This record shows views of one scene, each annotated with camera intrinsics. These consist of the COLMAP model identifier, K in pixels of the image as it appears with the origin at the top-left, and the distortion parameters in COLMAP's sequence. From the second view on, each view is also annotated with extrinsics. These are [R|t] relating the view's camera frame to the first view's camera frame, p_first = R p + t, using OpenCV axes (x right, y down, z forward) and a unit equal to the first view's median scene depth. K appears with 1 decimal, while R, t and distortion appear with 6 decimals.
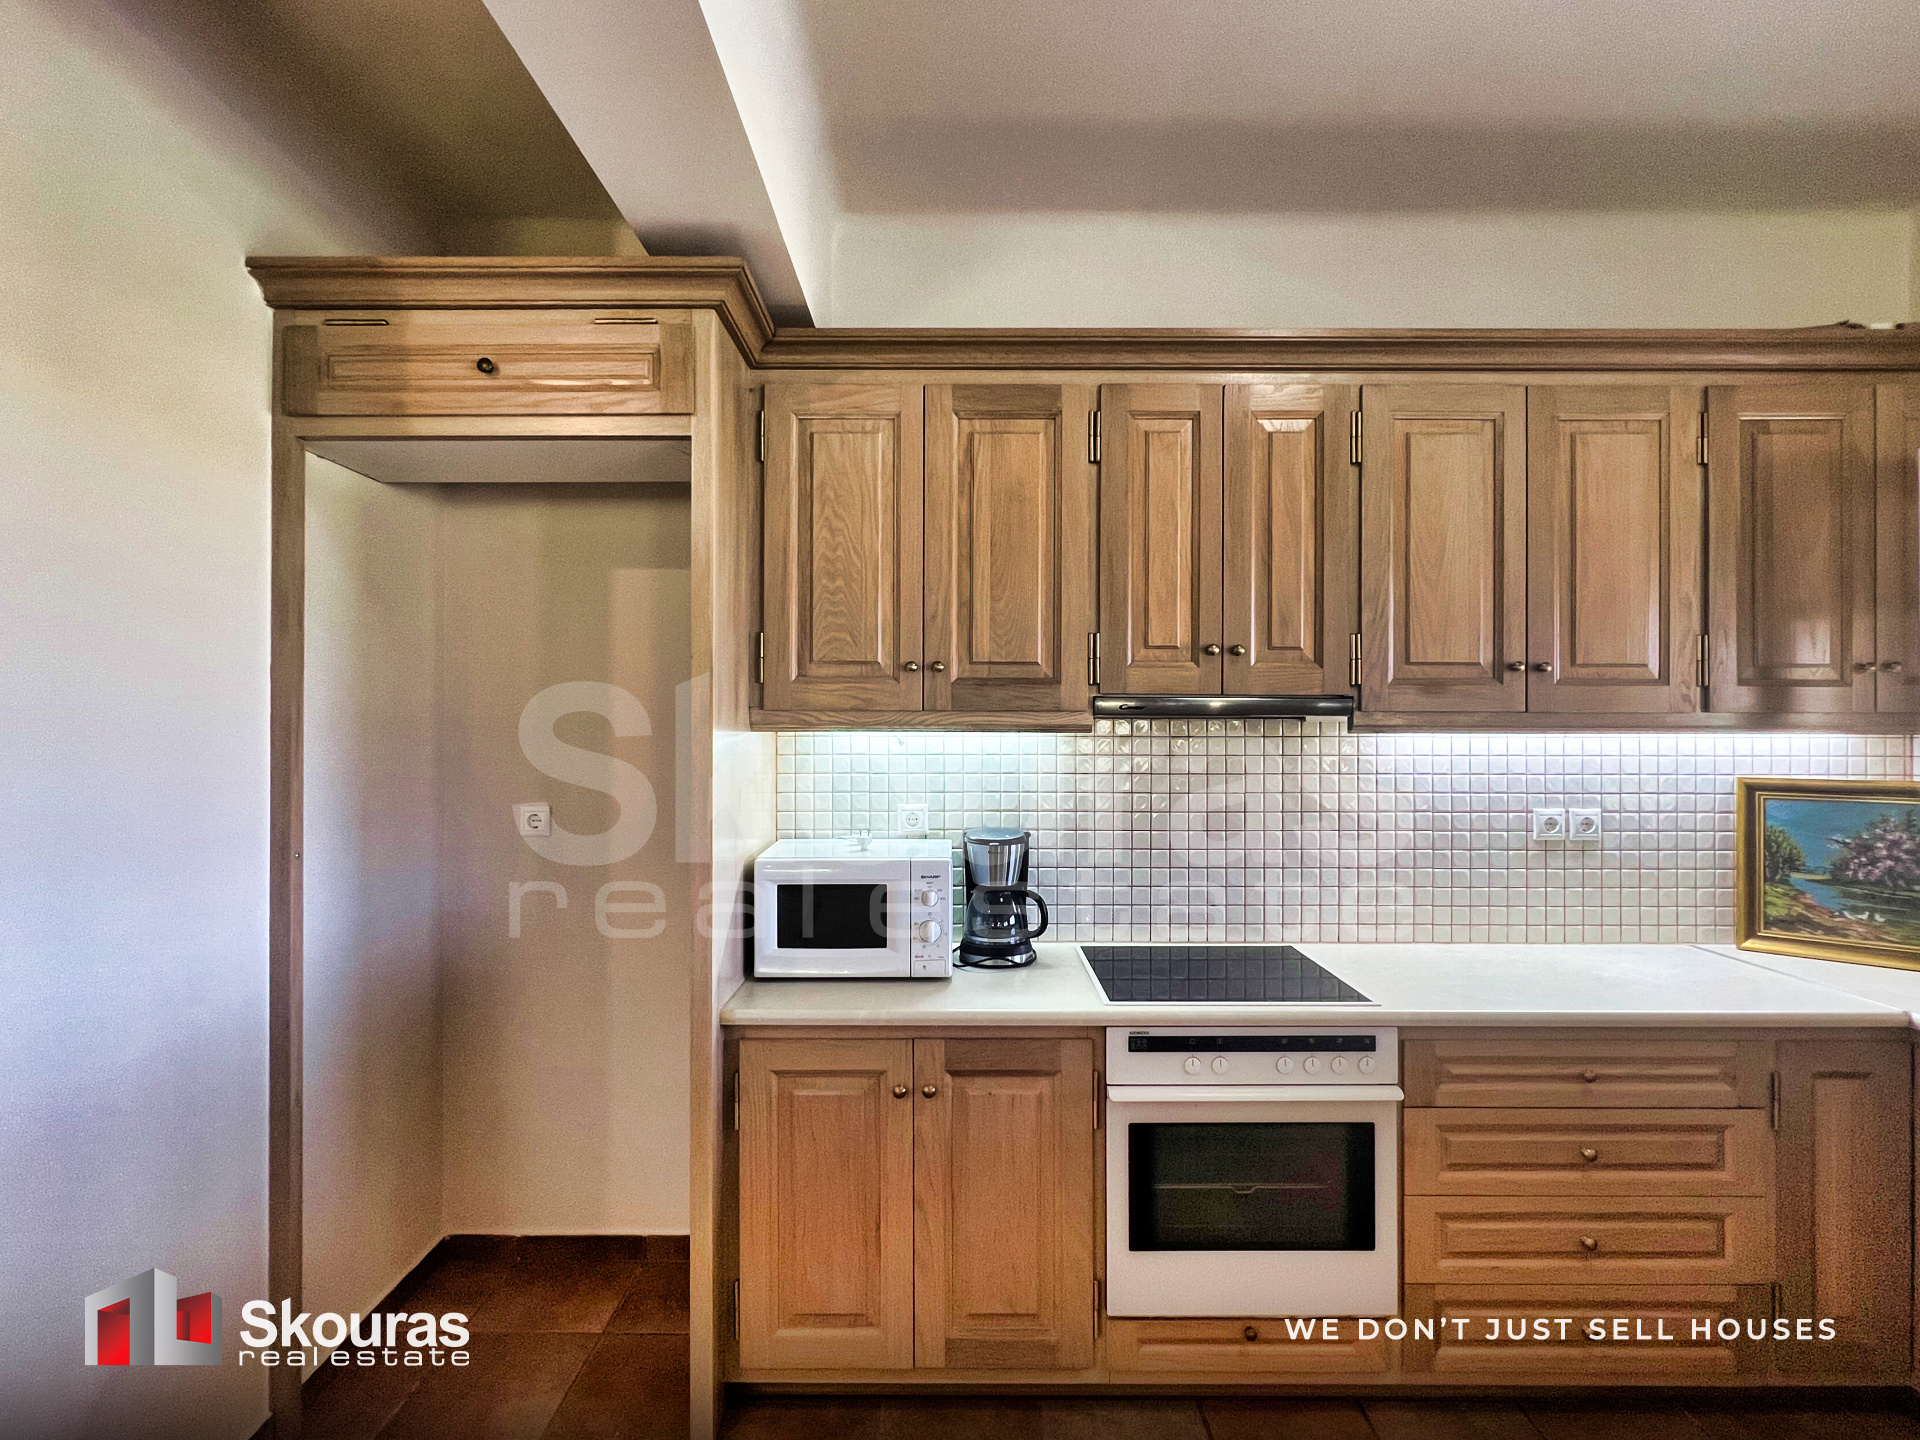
lens RADIAL K [[933.4, 0, 954.6], [0, 933.4, 718.4], [0, 0, 1]] dist [-0.004629, 0.002150]
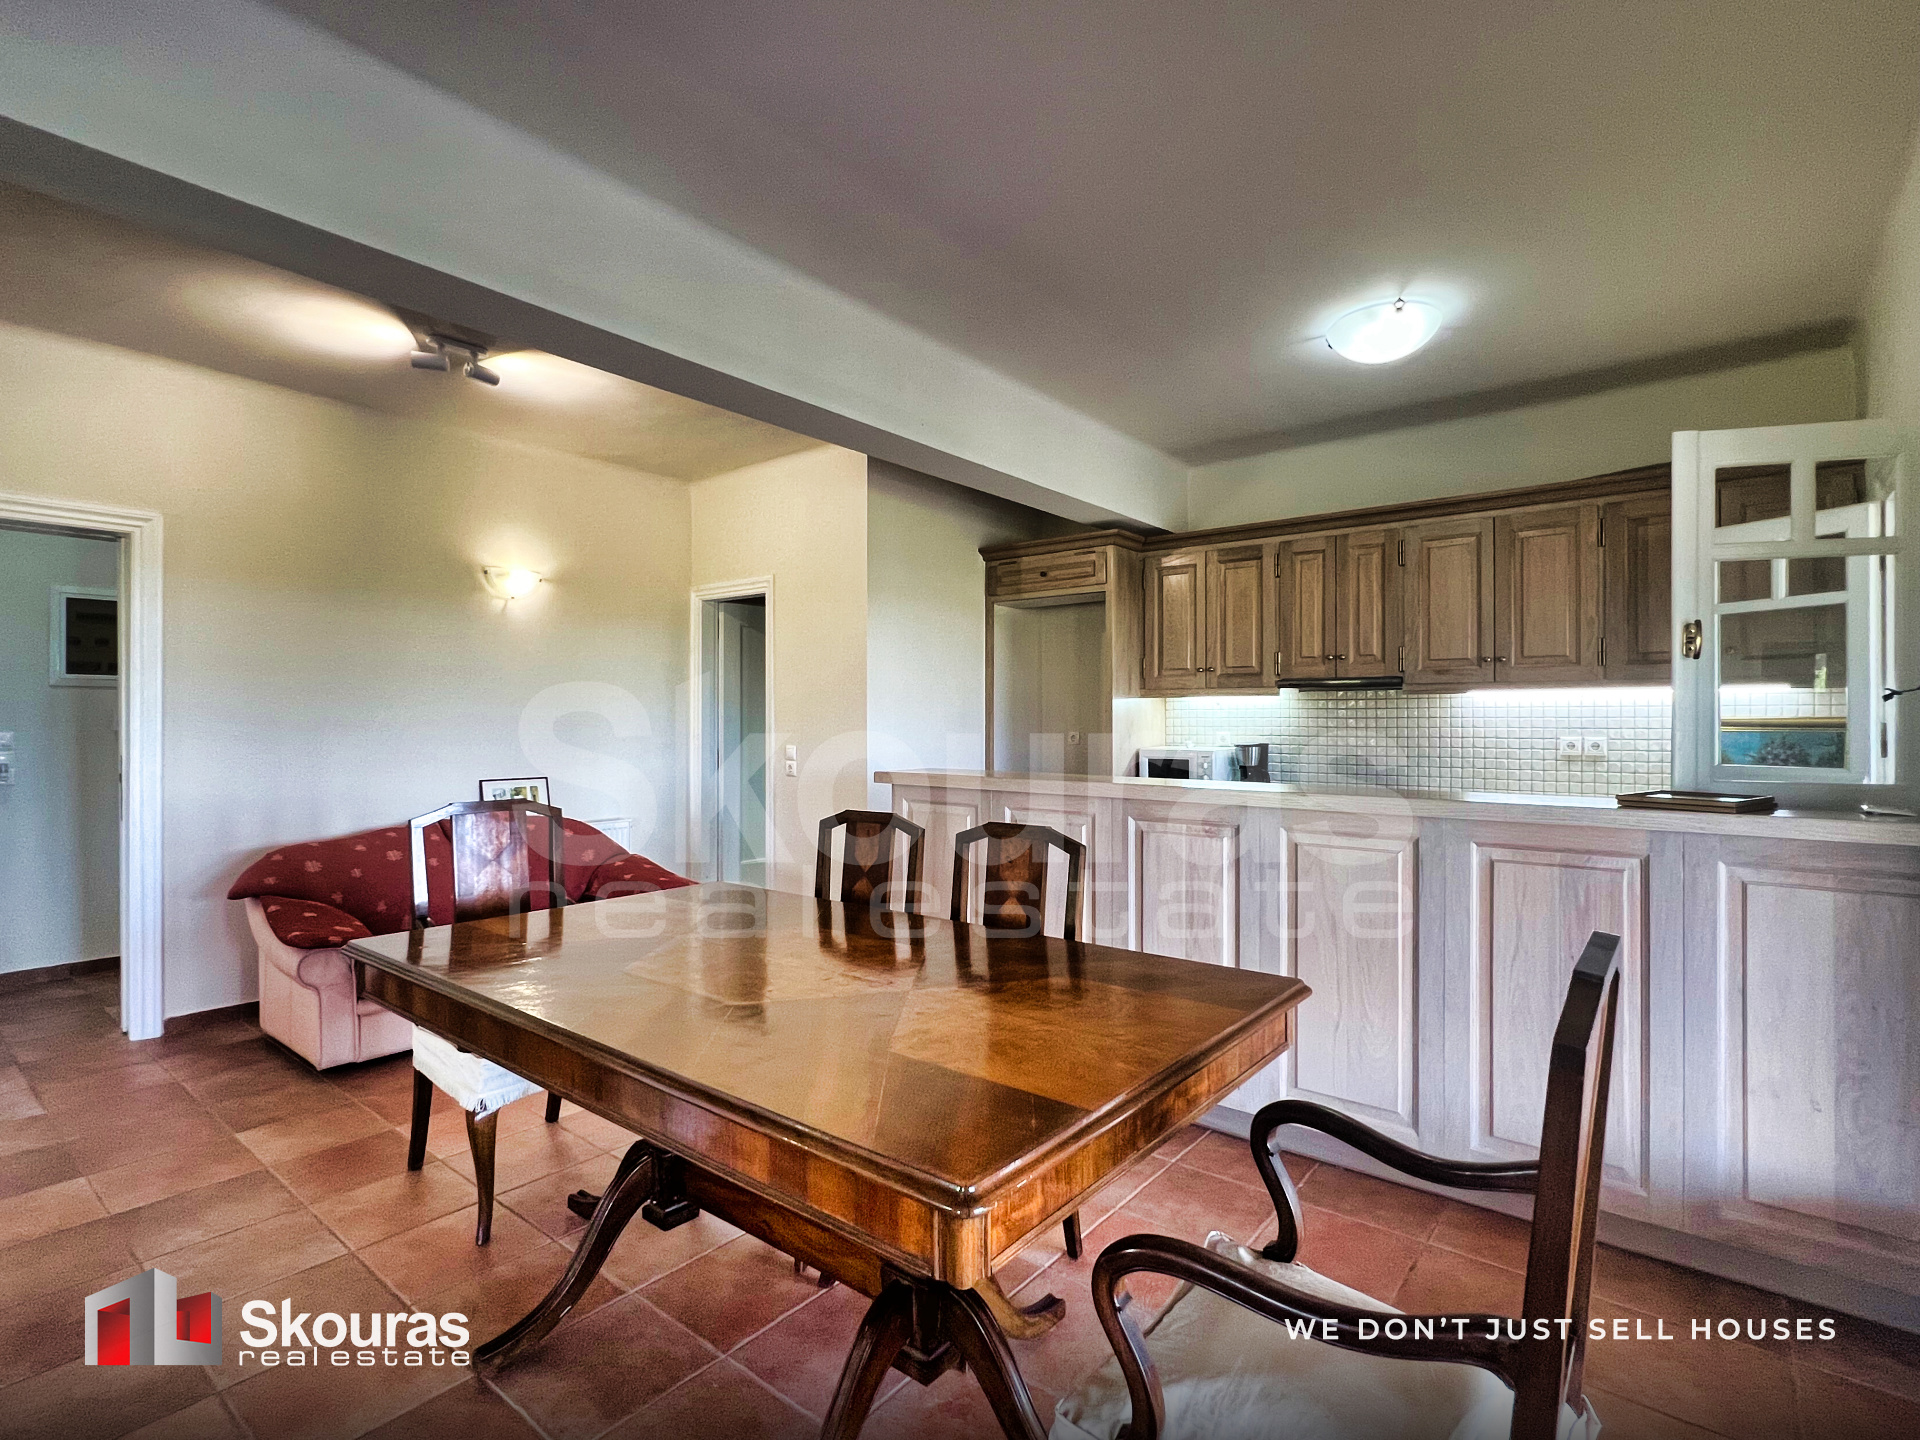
lens RADIAL K [[933.4, 0, 962.5], [0, 933.4, 715.8], [0, 0, 1]] dist [-0.004629, 0.002150]
pose [[0.785748, -0.004367, -0.618531, 0.949771], [0.002712, 0.999990, -0.003614, 0.069212], [0.618541, 0.001163, 0.785752, -1.253176]]
